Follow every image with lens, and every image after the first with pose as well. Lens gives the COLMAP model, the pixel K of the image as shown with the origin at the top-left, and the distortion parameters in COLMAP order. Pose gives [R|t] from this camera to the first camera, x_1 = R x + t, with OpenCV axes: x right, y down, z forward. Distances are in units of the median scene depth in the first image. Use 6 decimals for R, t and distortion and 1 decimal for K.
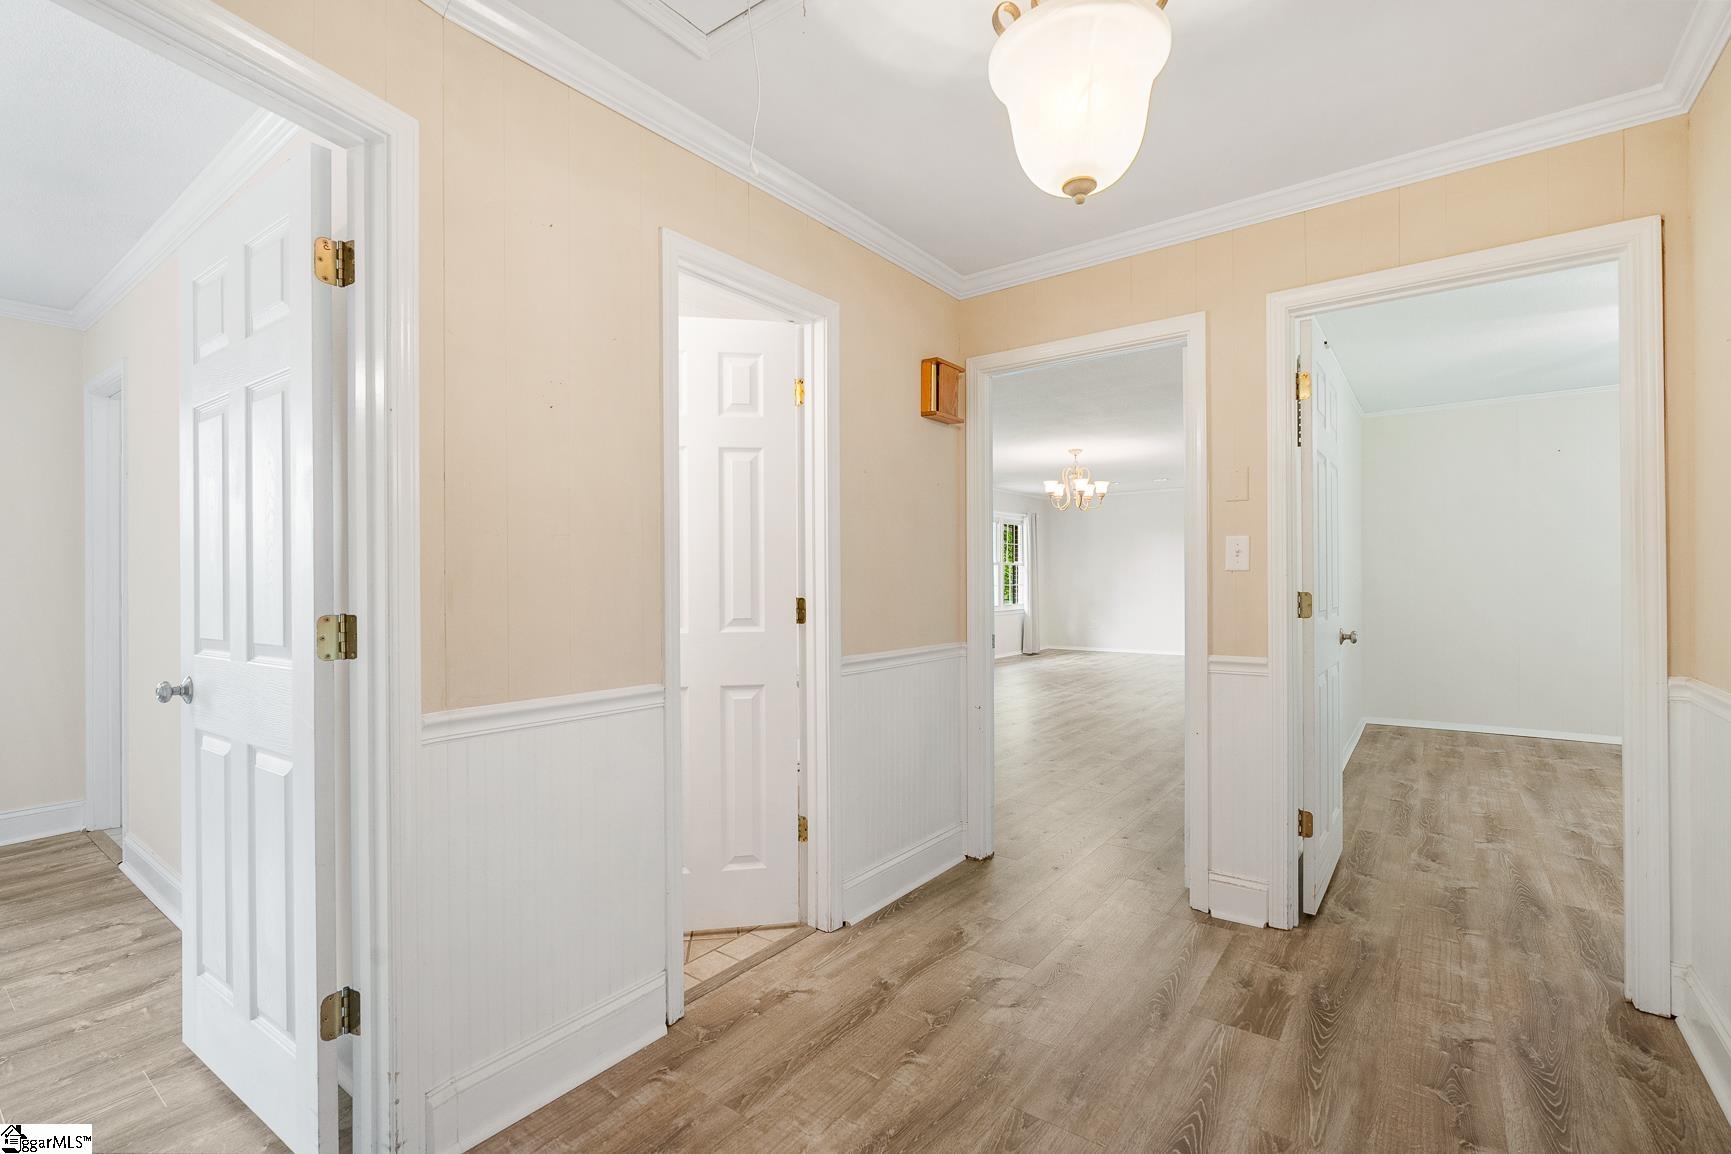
lens RADIAL K [[785.3, 0, 856.9], [0, 785.3, 571.7], [0, 0, 1]] dist [-0.012937, 0.006415]
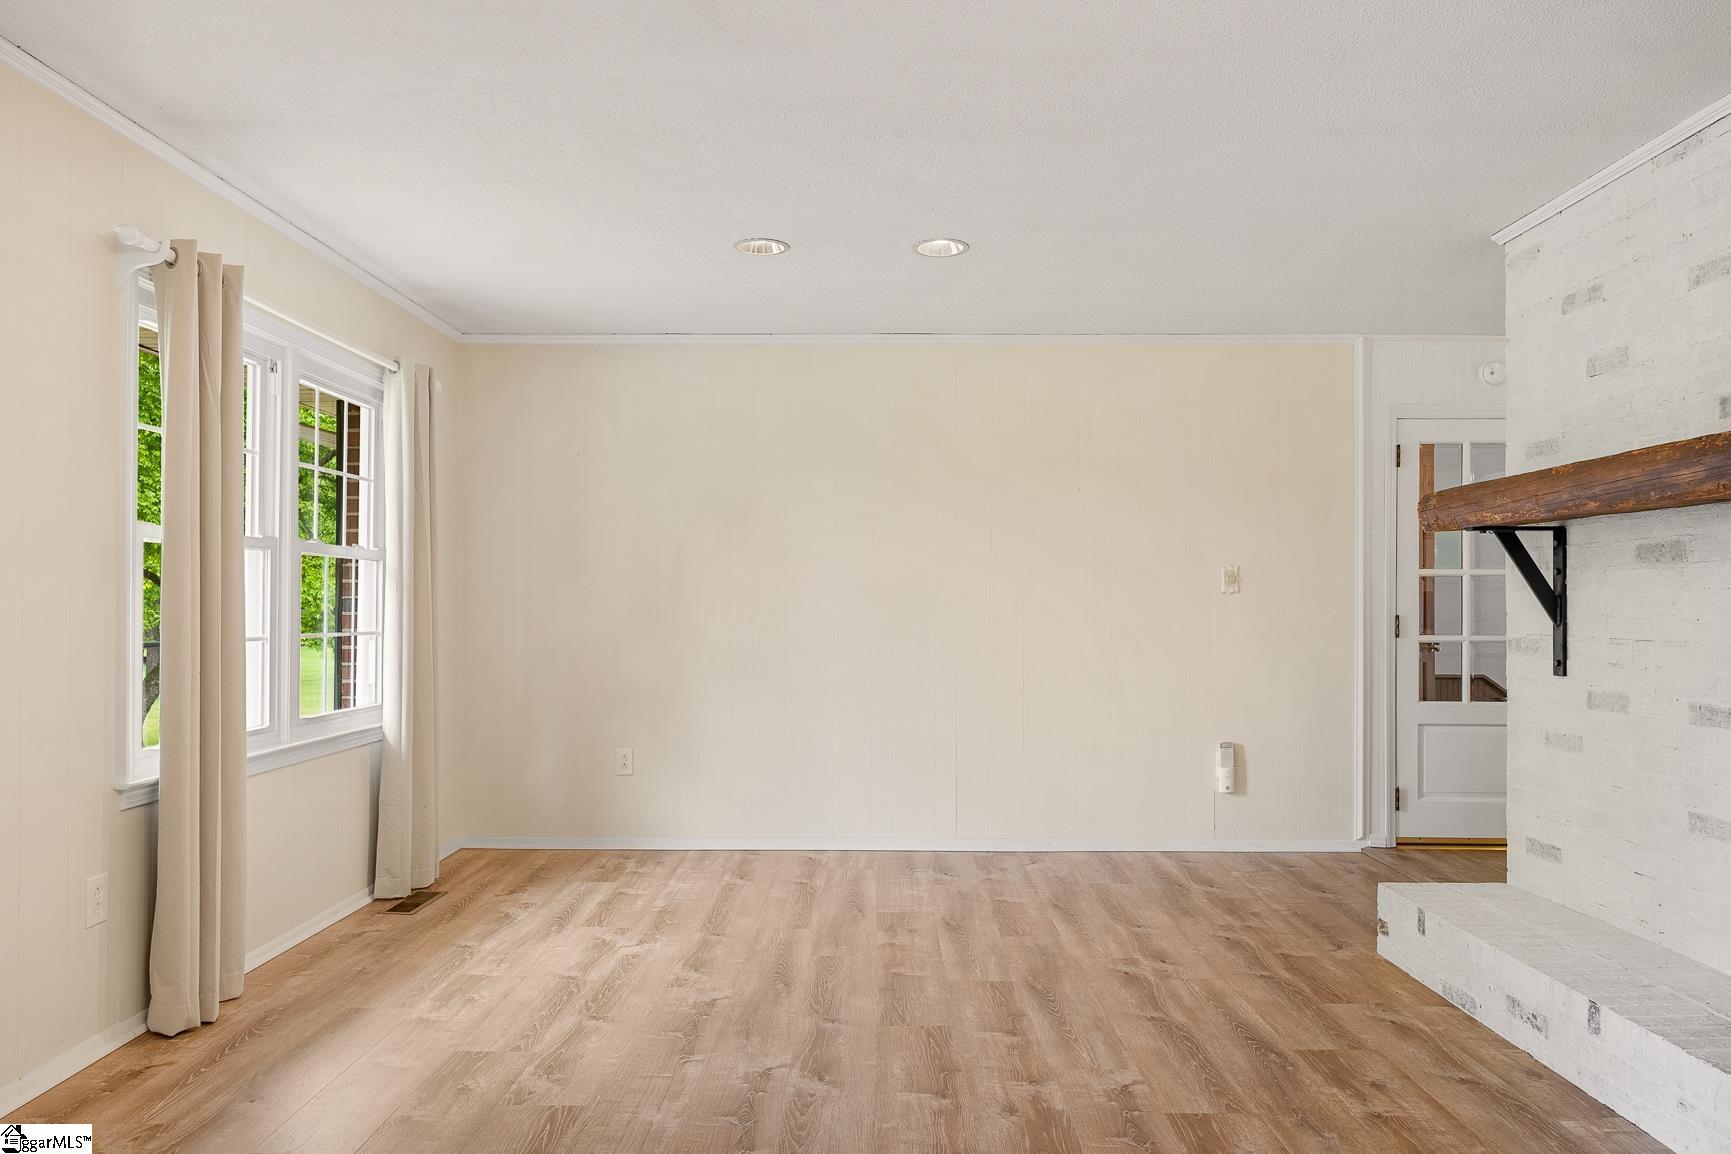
lens RADIAL K [[1146.8, 0, 865.1], [0, 1146.8, 595.5], [0, 0, 1]] dist [-0.021034, 0.009756]
pose [[0.801514, 0.018733, 0.597682, 0.115045], [-0.010462, 0.999796, -0.017306, 0.010033], [-0.597884, 0.007618, 0.801546, 0.603136]]
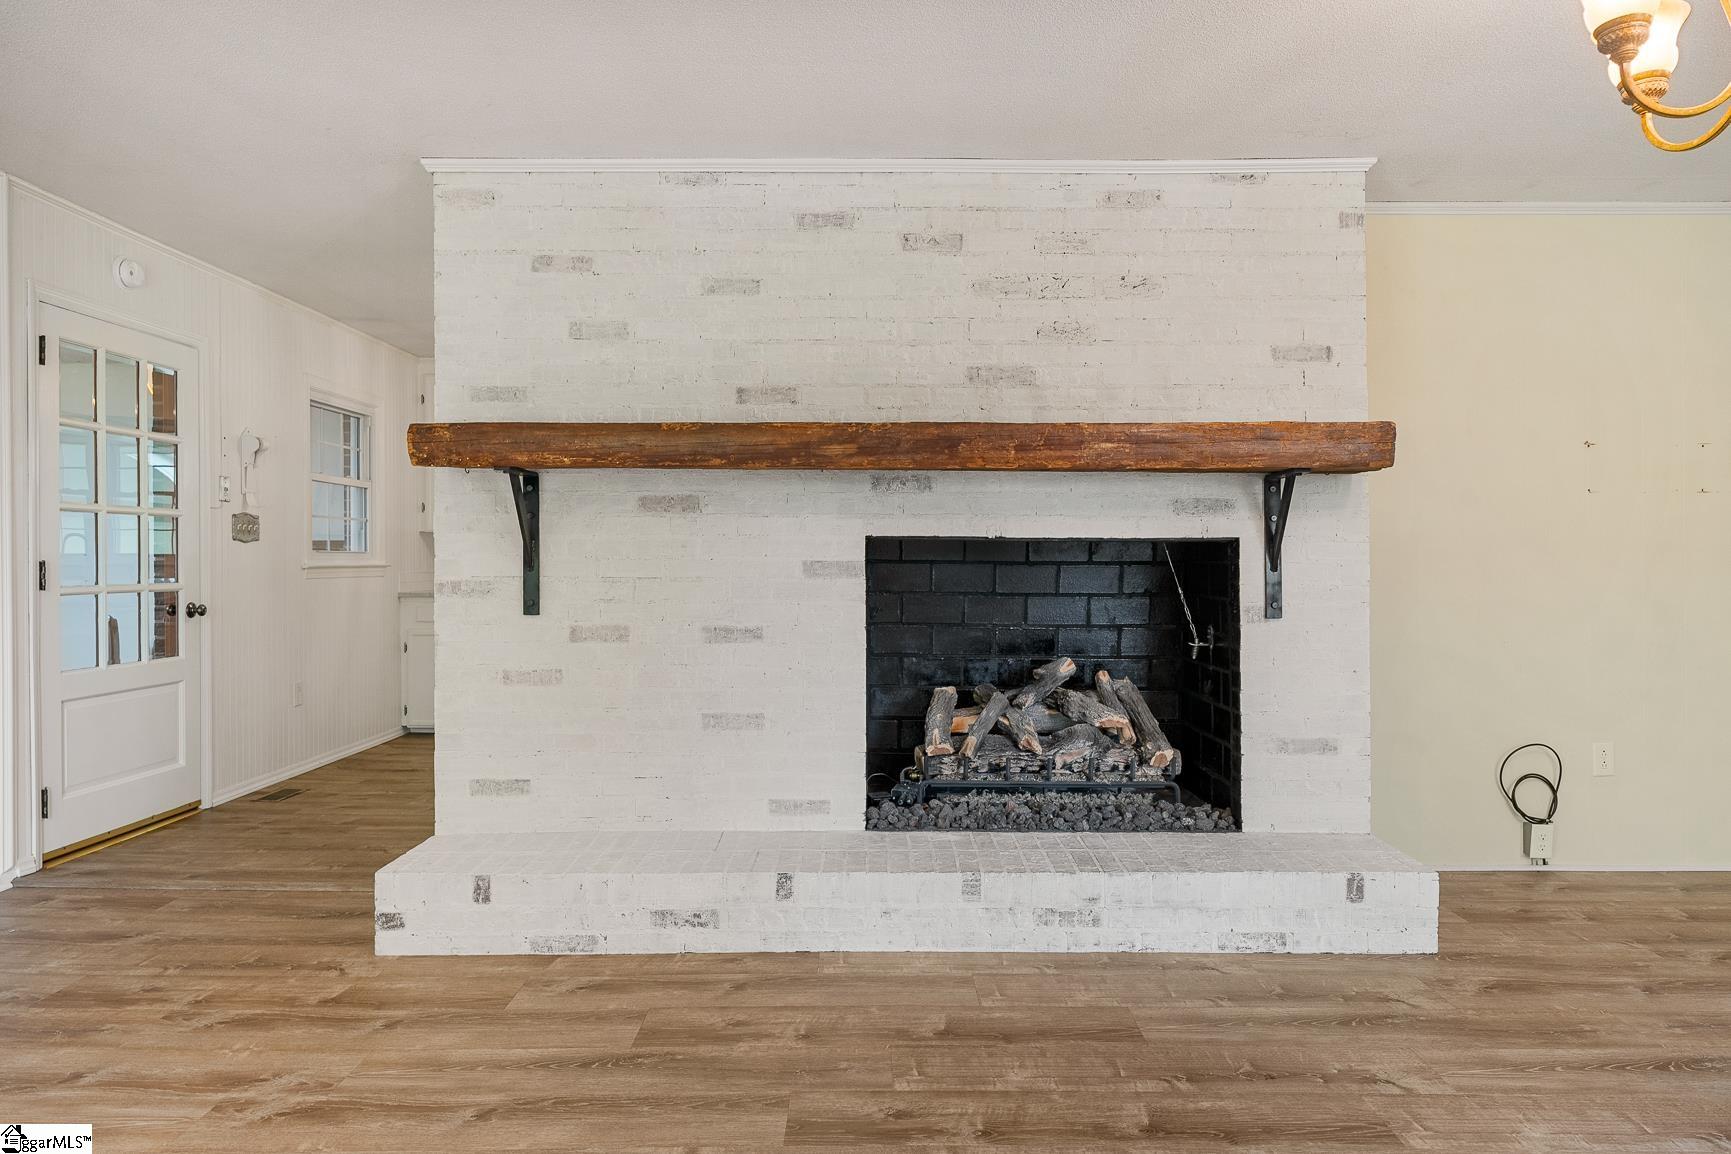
lens RADIAL K [[1103.9, 0, 861.0], [0, 1103.9, 554.5], [0, 0, 1]] dist [-0.000601, 0.003602]
pose [[-0.603468, 0.013448, 0.797274, 0.142864], [0.007966, 0.999910, -0.010836, 0.011371], [-0.797347, -0.000188, -0.603521, 0.846459]]
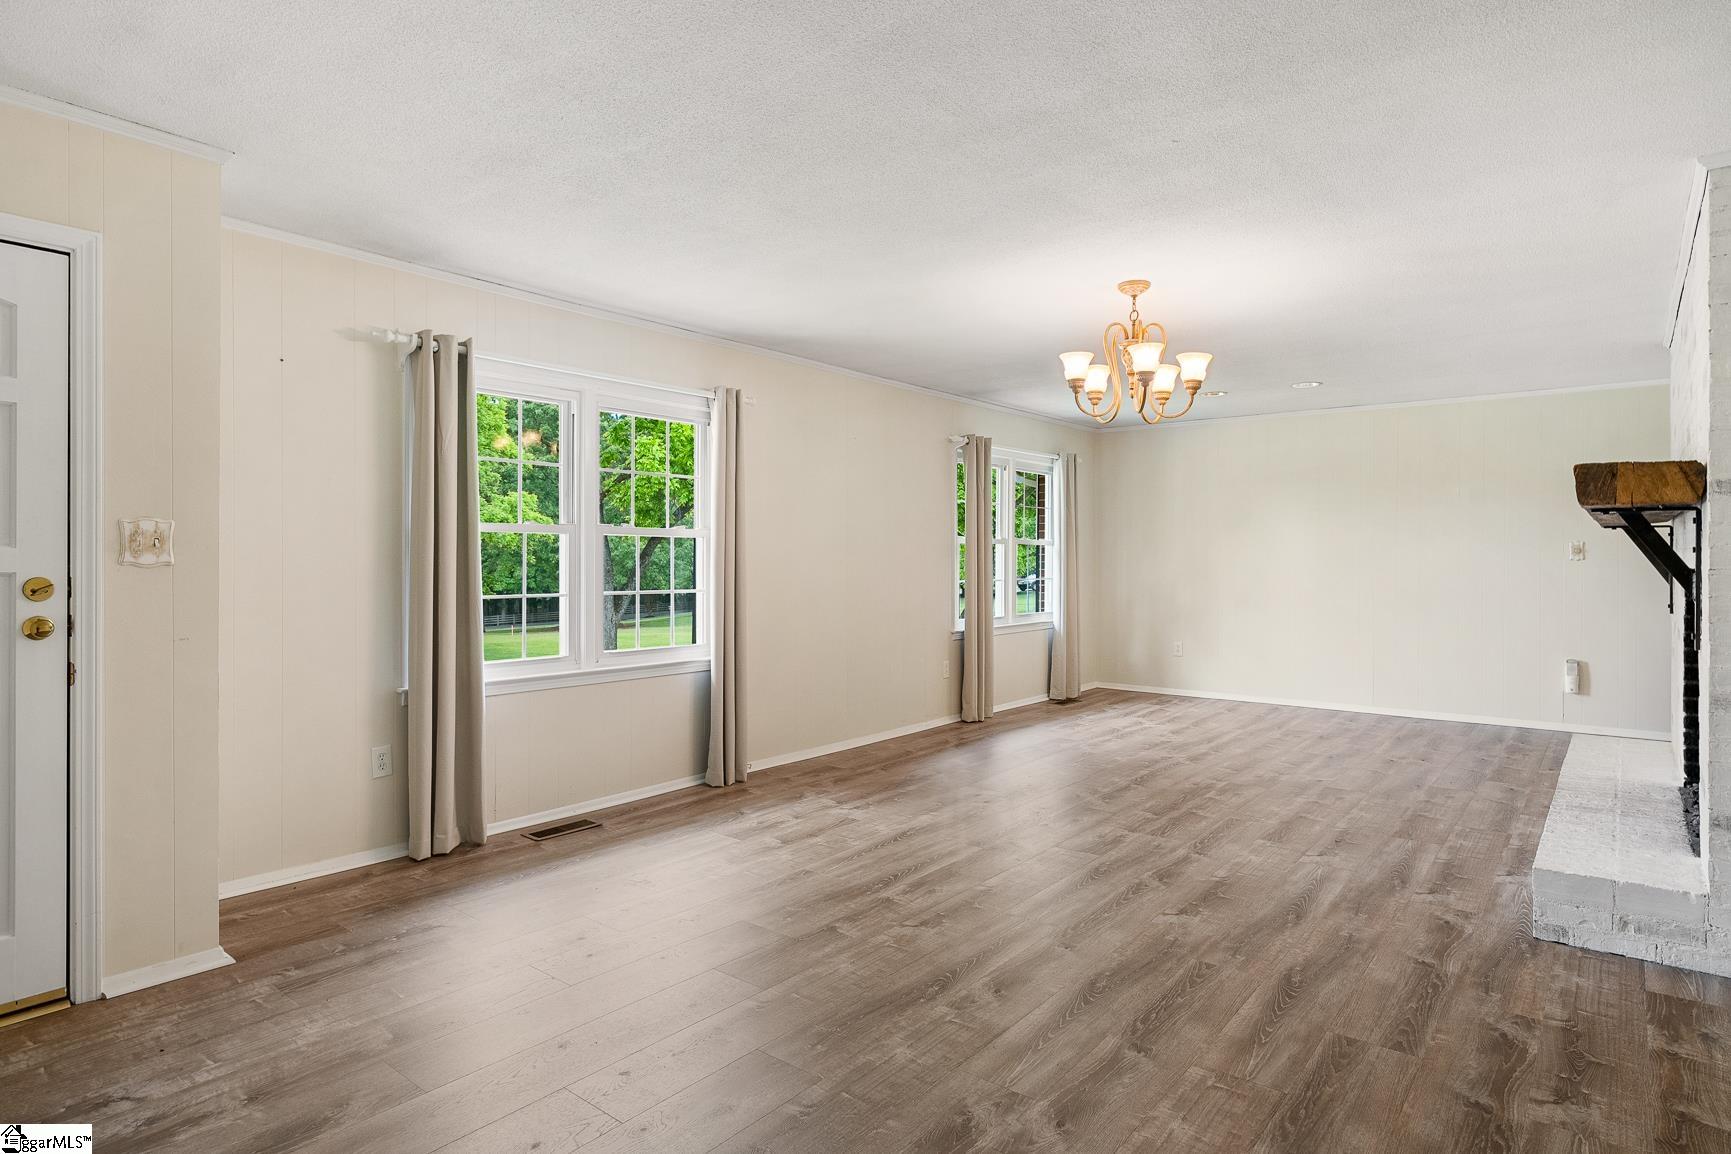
lens RADIAL K [[940.1, 0, 865.8], [0, 940.1, 566.2], [0, 0, 1]] dist [-0.015505, 0.007135]
pose [[0.999507, 0.010587, -0.029564, 0.096533], [-0.010454, 0.999935, 0.004644, 0.005206], [0.029611, -0.004332, 0.999552, 0.310693]]
